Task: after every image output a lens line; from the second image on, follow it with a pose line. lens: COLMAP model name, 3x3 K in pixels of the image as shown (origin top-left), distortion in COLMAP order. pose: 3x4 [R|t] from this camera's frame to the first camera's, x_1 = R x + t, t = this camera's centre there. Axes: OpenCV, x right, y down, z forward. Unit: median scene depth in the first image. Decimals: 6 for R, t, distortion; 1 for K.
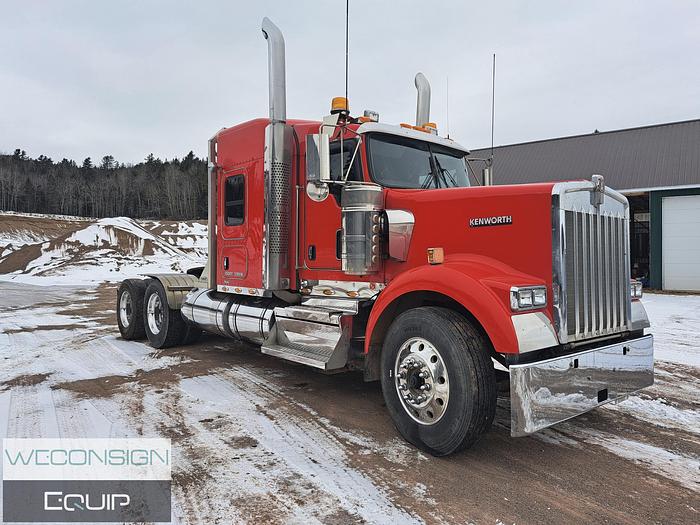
lens RADIAL K [[498.8, 0, 350.0], [0, 498.8, 262.5], [0, 0, 1]] dist [0.037383, -0.007131]
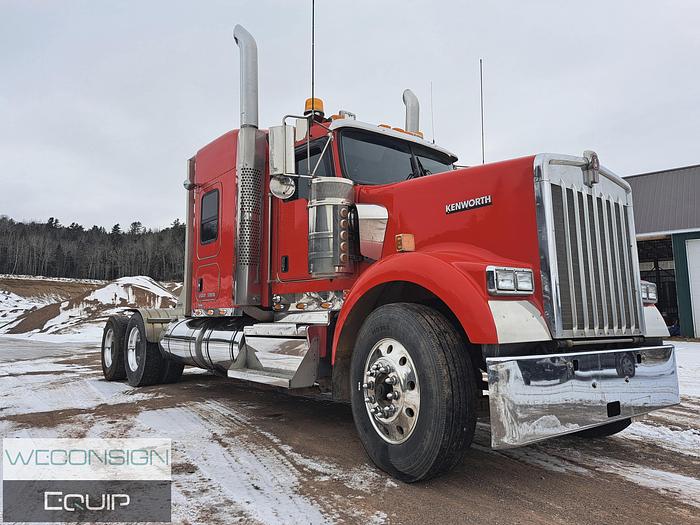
lens RADIAL K [[498.8, 0, 350.0], [0, 498.8, 262.5], [0, 0, 1]] dist [0.037383, -0.007131]
pose [[0.999064, -0.015597, -0.040348, 0.095828], [0.010624, 0.992637, -0.120661, 0.106813], [0.041933, 0.120119, 0.991874, 0.121268]]
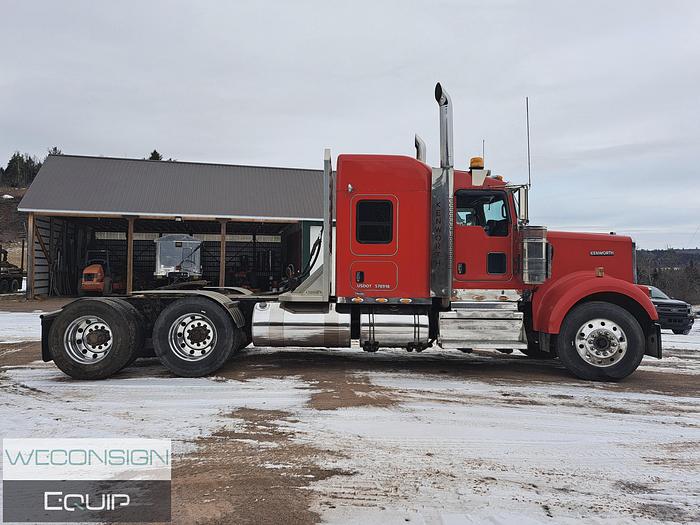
lens RADIAL K [[498.8, 0, 350.0], [0, 498.8, 262.5], [0, 0, 1]] dist [0.037383, -0.007131]
pose [[0.678780, 0.025252, 0.733908, -1.510903], [0.001651, 0.999354, -0.035913, 0.013807], [-0.734340, 0.025589, 0.678299, 0.378319]]
